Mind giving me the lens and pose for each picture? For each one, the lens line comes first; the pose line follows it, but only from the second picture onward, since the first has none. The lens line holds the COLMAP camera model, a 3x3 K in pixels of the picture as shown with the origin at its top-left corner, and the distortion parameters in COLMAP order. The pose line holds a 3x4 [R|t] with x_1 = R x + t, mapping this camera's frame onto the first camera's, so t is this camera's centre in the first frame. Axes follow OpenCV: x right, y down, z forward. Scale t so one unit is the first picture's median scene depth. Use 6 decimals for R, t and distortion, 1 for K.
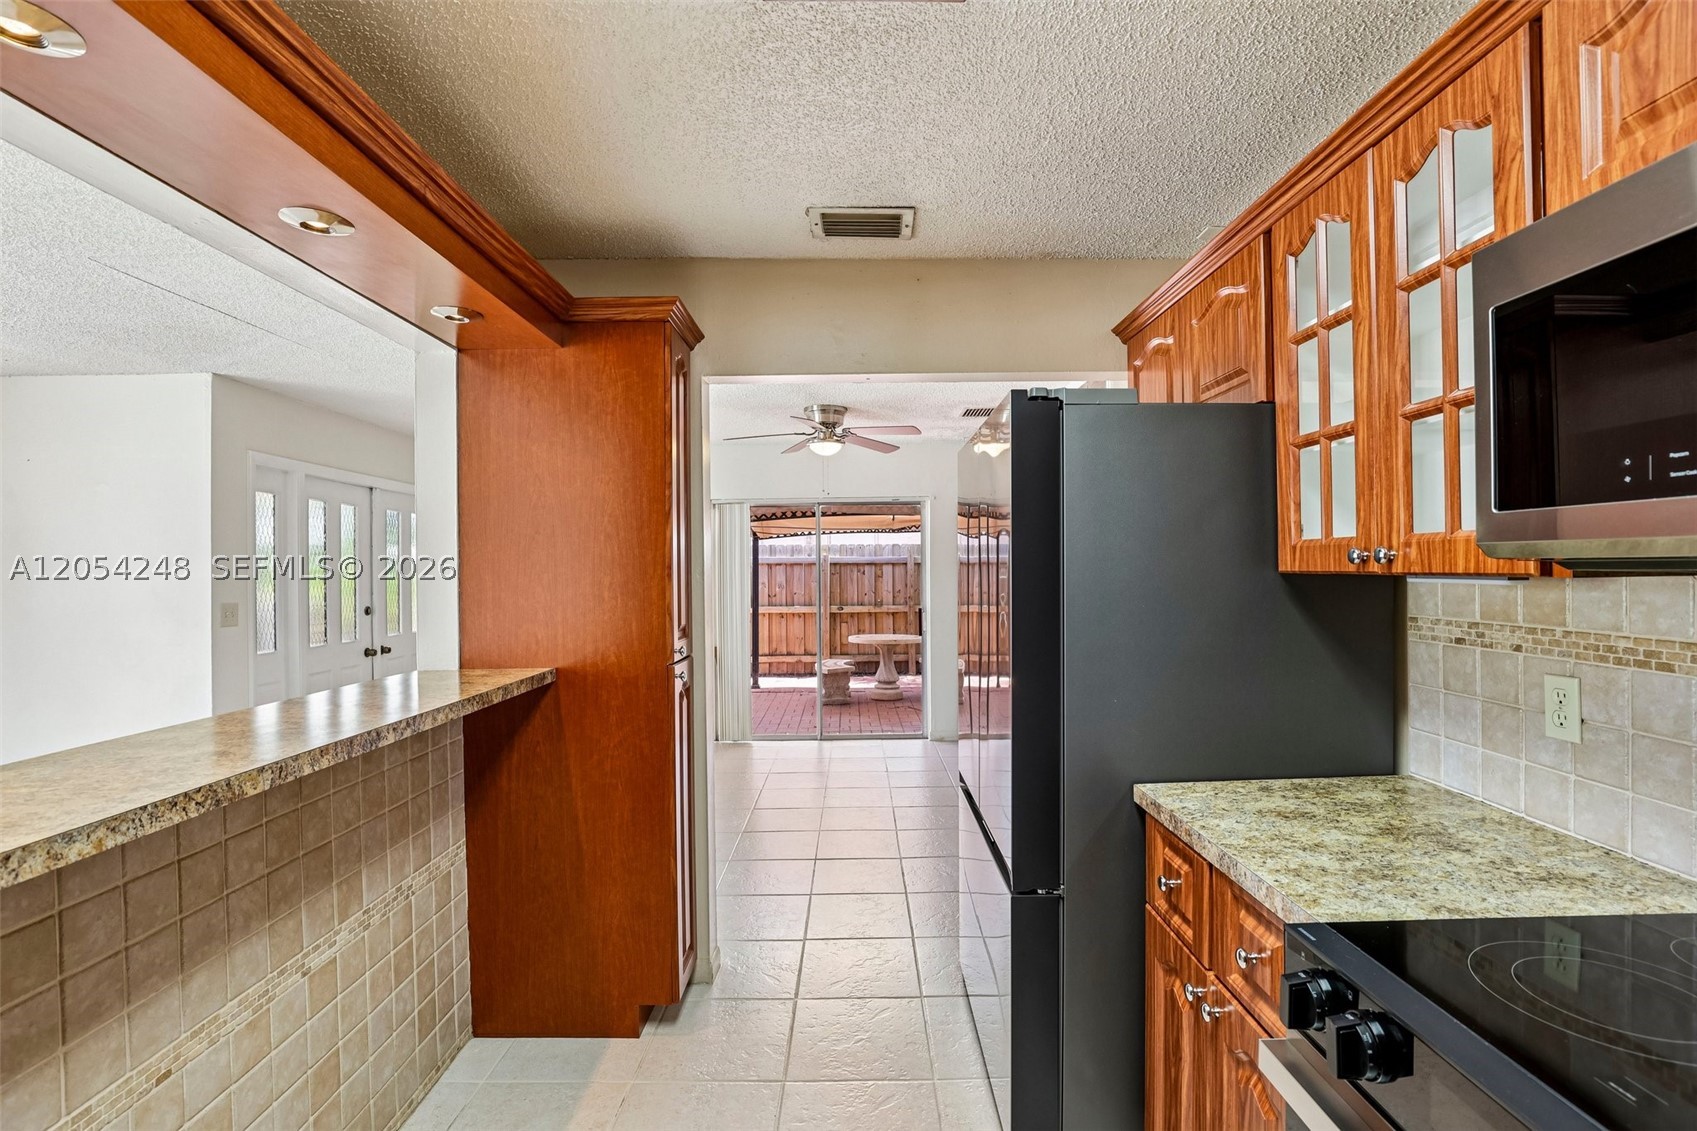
lens RADIAL K [[778.9, 0, 869.0], [0, 778.9, 564.5], [0, 0, 1]] dist [-0.030362, 0.004607]
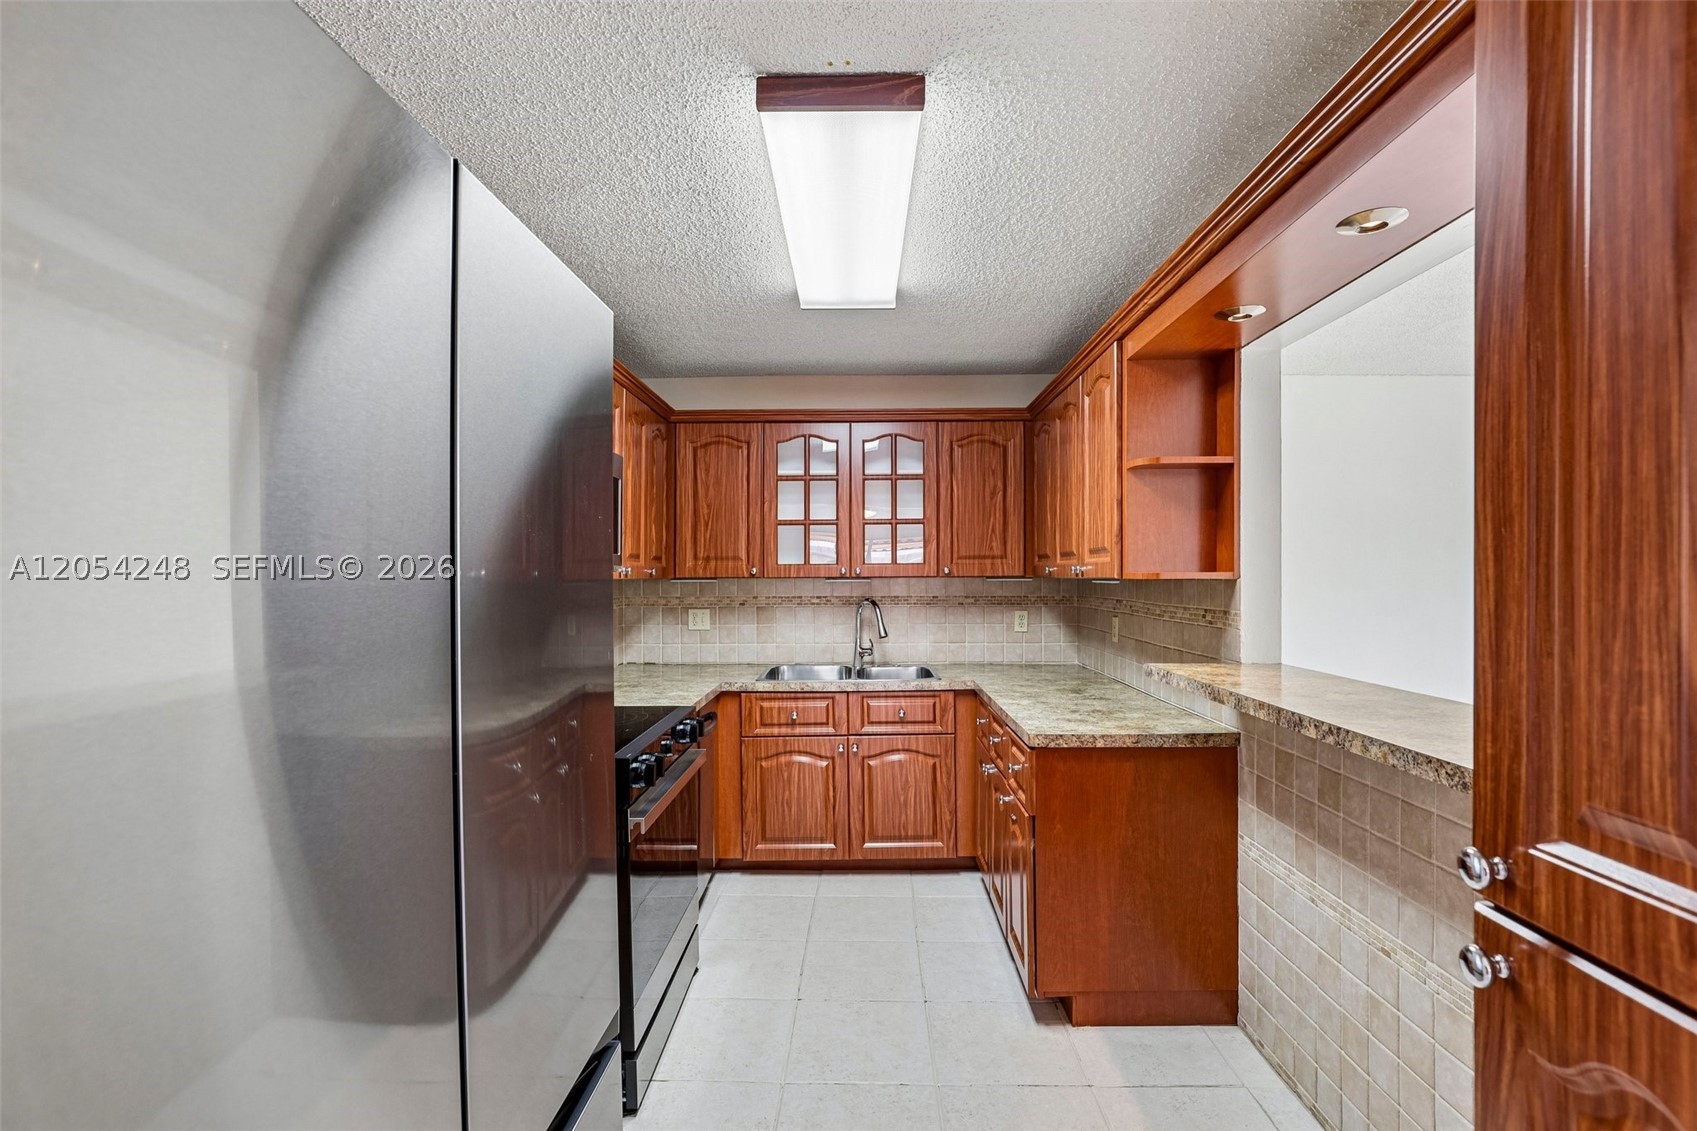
lens RADIAL K [[778.9, 0, 873.6], [0, 778.9, 565.0], [0, 0, 1]] dist [-0.030362, 0.004607]
pose [[-0.999555, 0.010921, 0.027754, -0.075726], [0.010360, 0.999741, -0.020285, 0.020670], [-0.027968, -0.019989, -0.999409, 1.925183]]
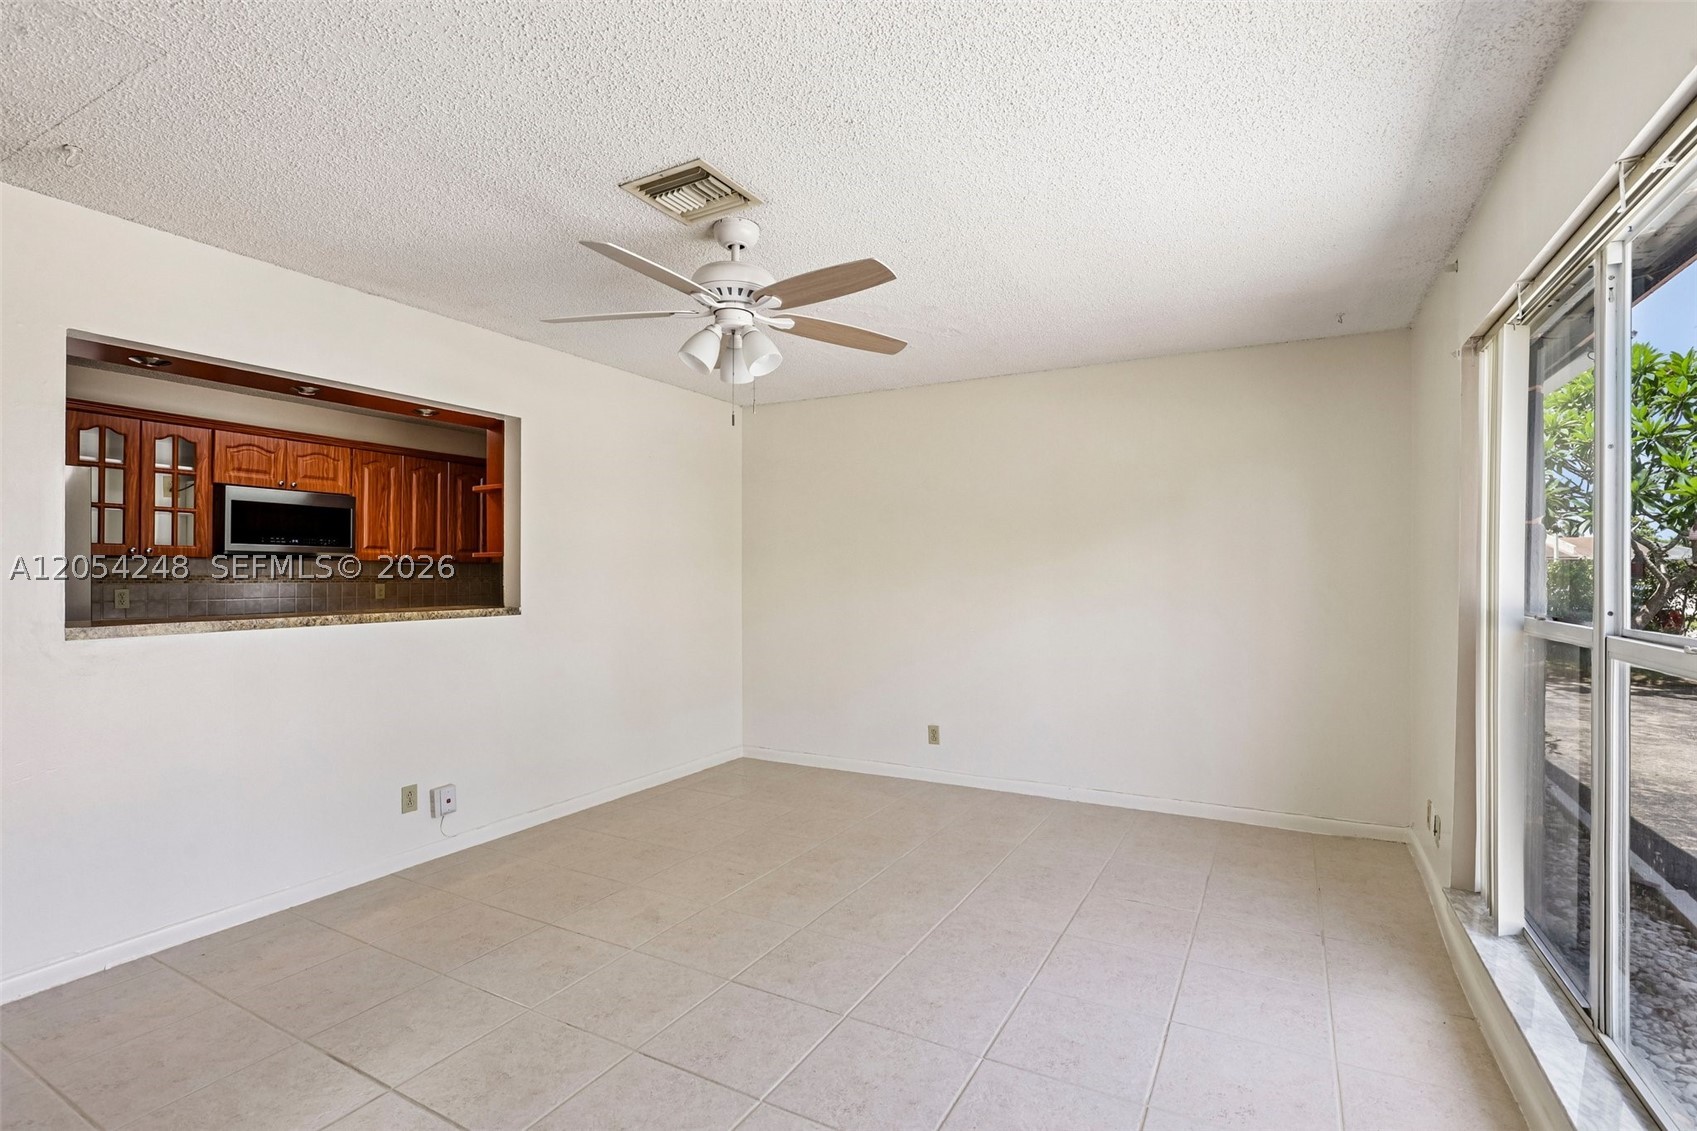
lens RADIAL K [[778.9, 0, 862.9], [0, 778.9, 570.1], [0, 0, 1]] dist [-0.030362, 0.004607]
pose [[-0.869990, 0.011691, 0.492931, -3.088700], [0.005159, 0.999880, -0.014610, 0.116320], [-0.493043, -0.010168, -0.869946, 2.019910]]
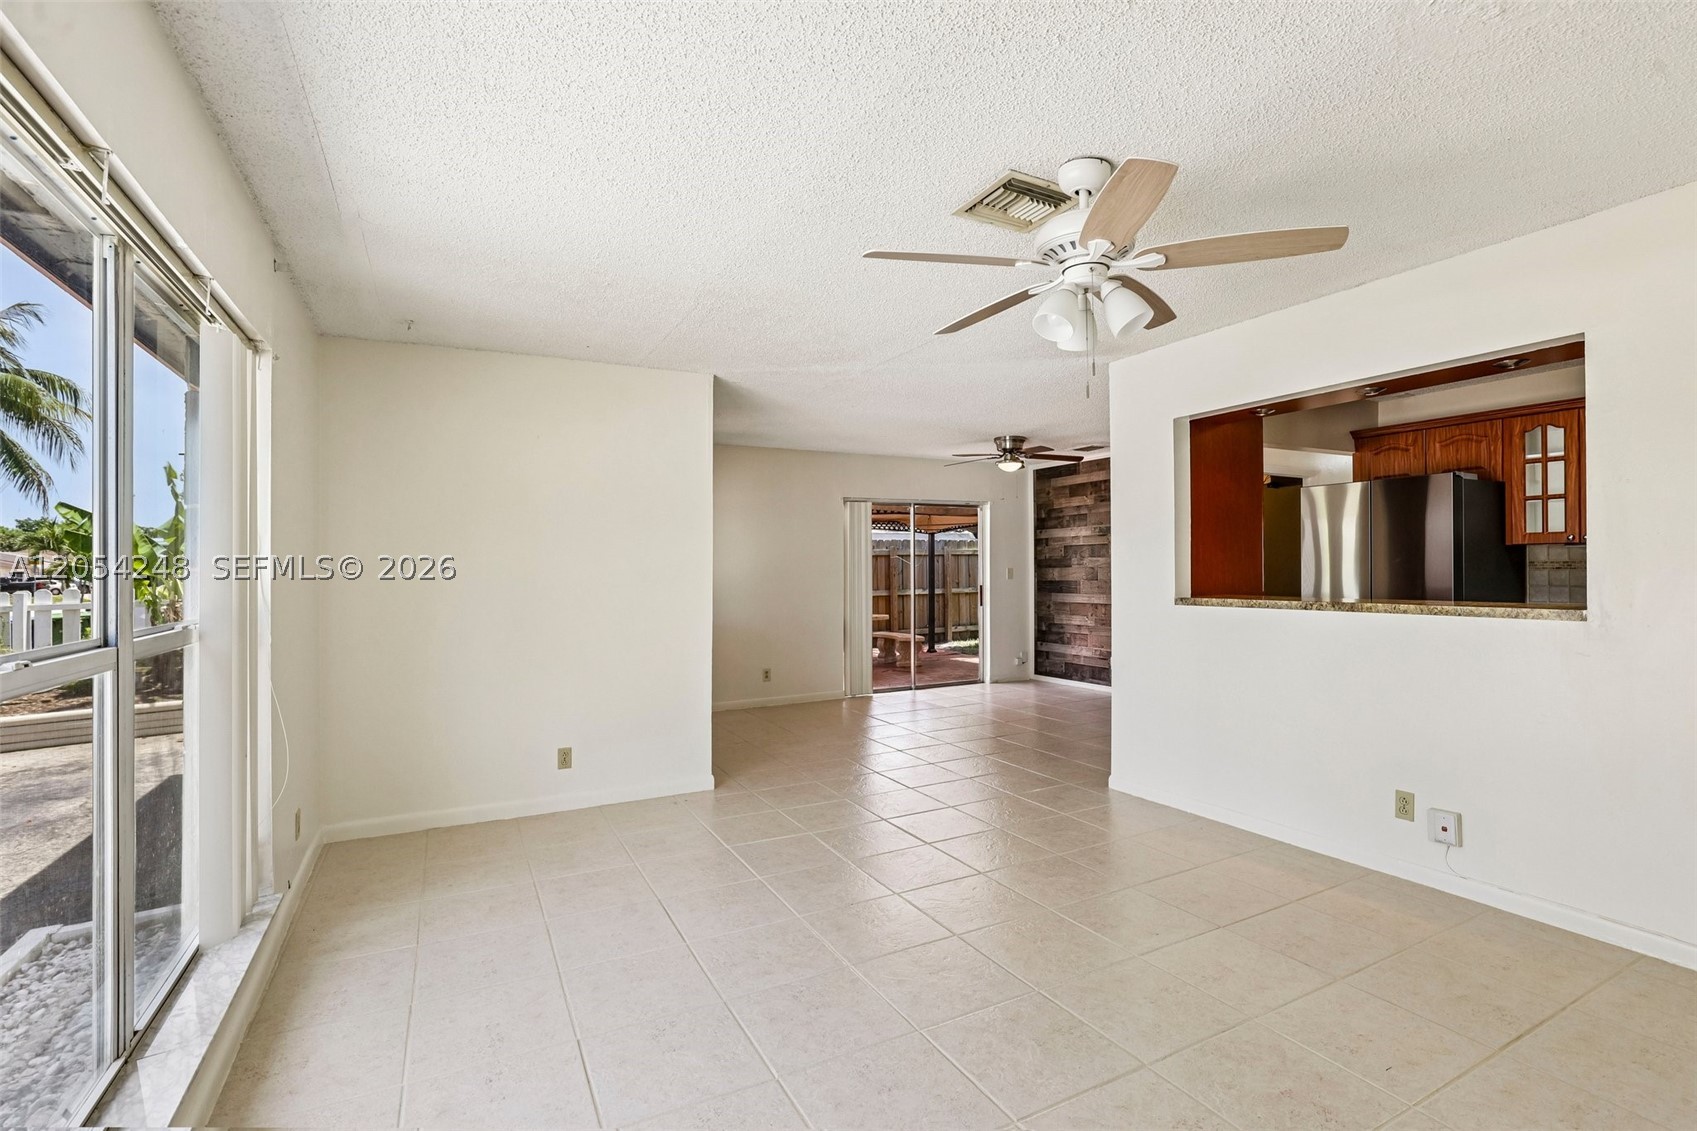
lens RADIAL K [[778.9, 0, 876.4], [0, 778.9, 564.4], [0, 0, 1]] dist [-0.030362, 0.004607]
pose [[0.882274, 0.000085, 0.470736, -3.061407], [0.000303, 1.000000, -0.000748, 0.093111], [-0.470736, 0.000802, 0.882274, -0.374111]]
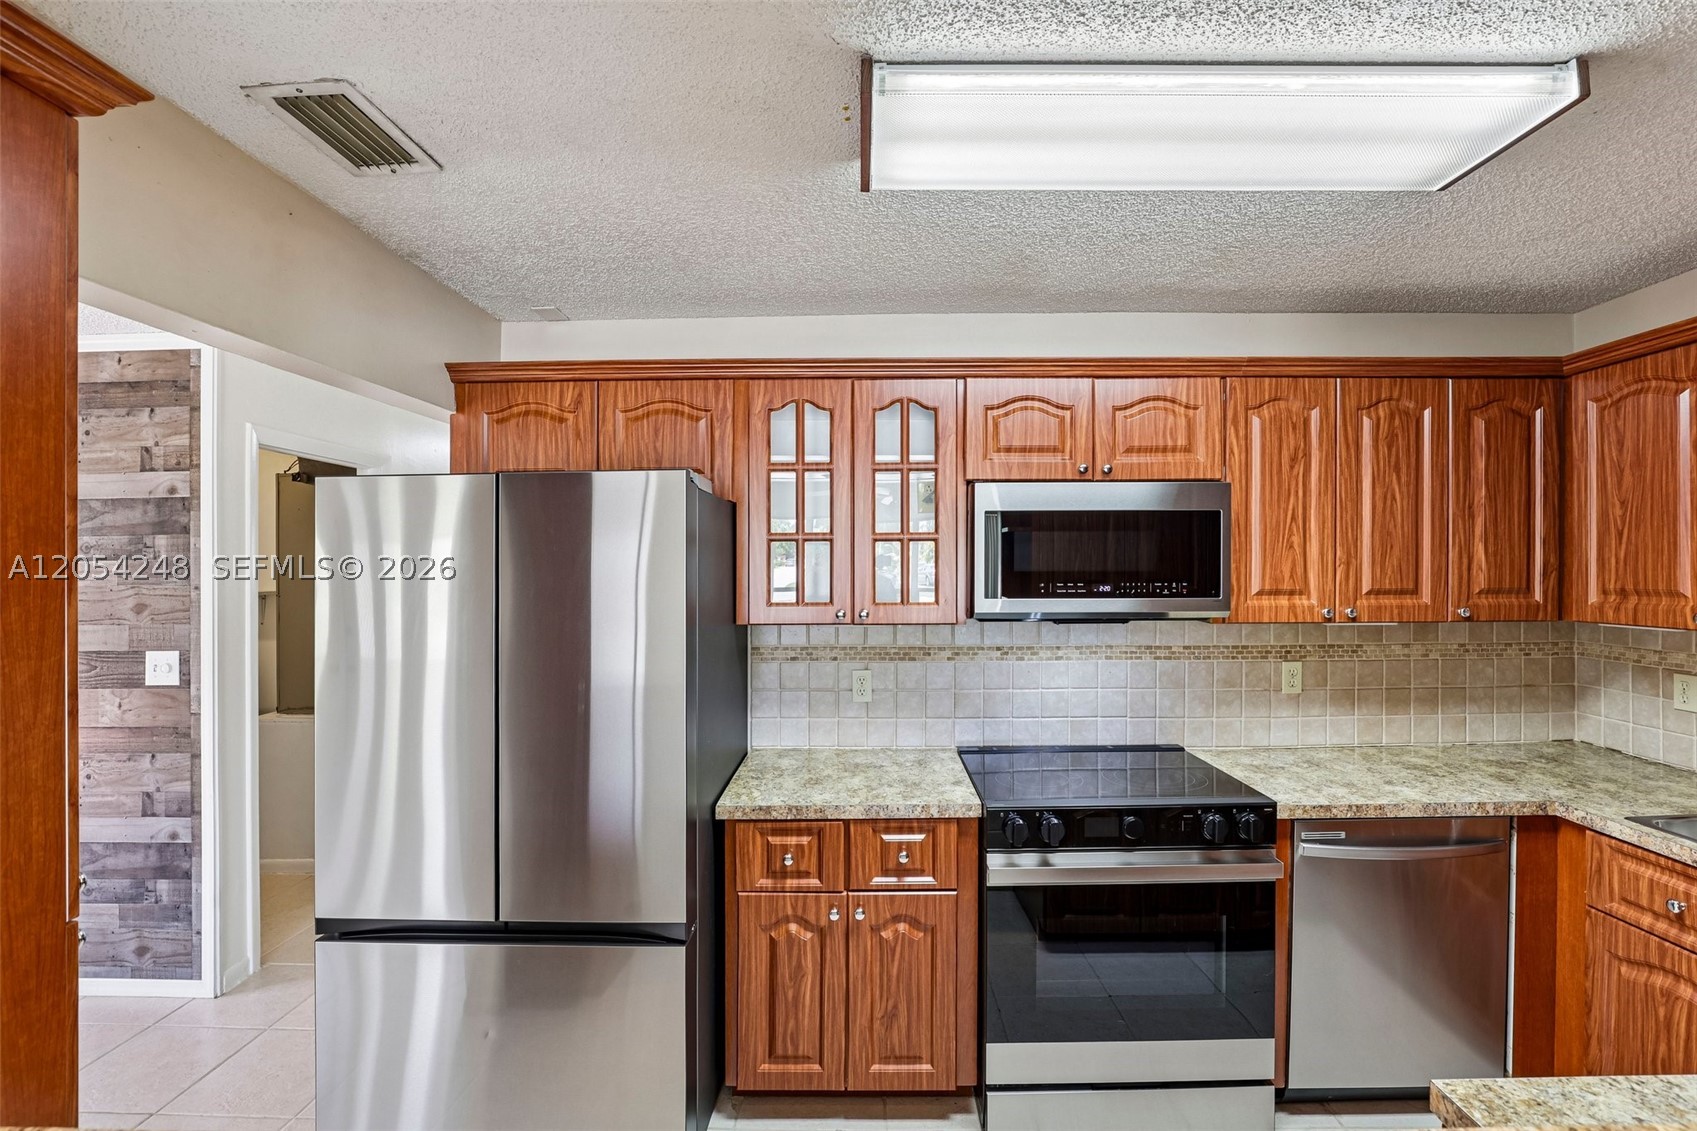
lens RADIAL K [[778.9, 0, 851.4], [0, 778.9, 570.4], [0, 0, 1]] dist [-0.030362, 0.004607]
pose [[0.049510, 0.001280, 0.998773, -0.990825], [0.000229, 0.999999, -0.001293, -0.097528], [-0.998774, 0.000292, 0.049510, 0.824382]]
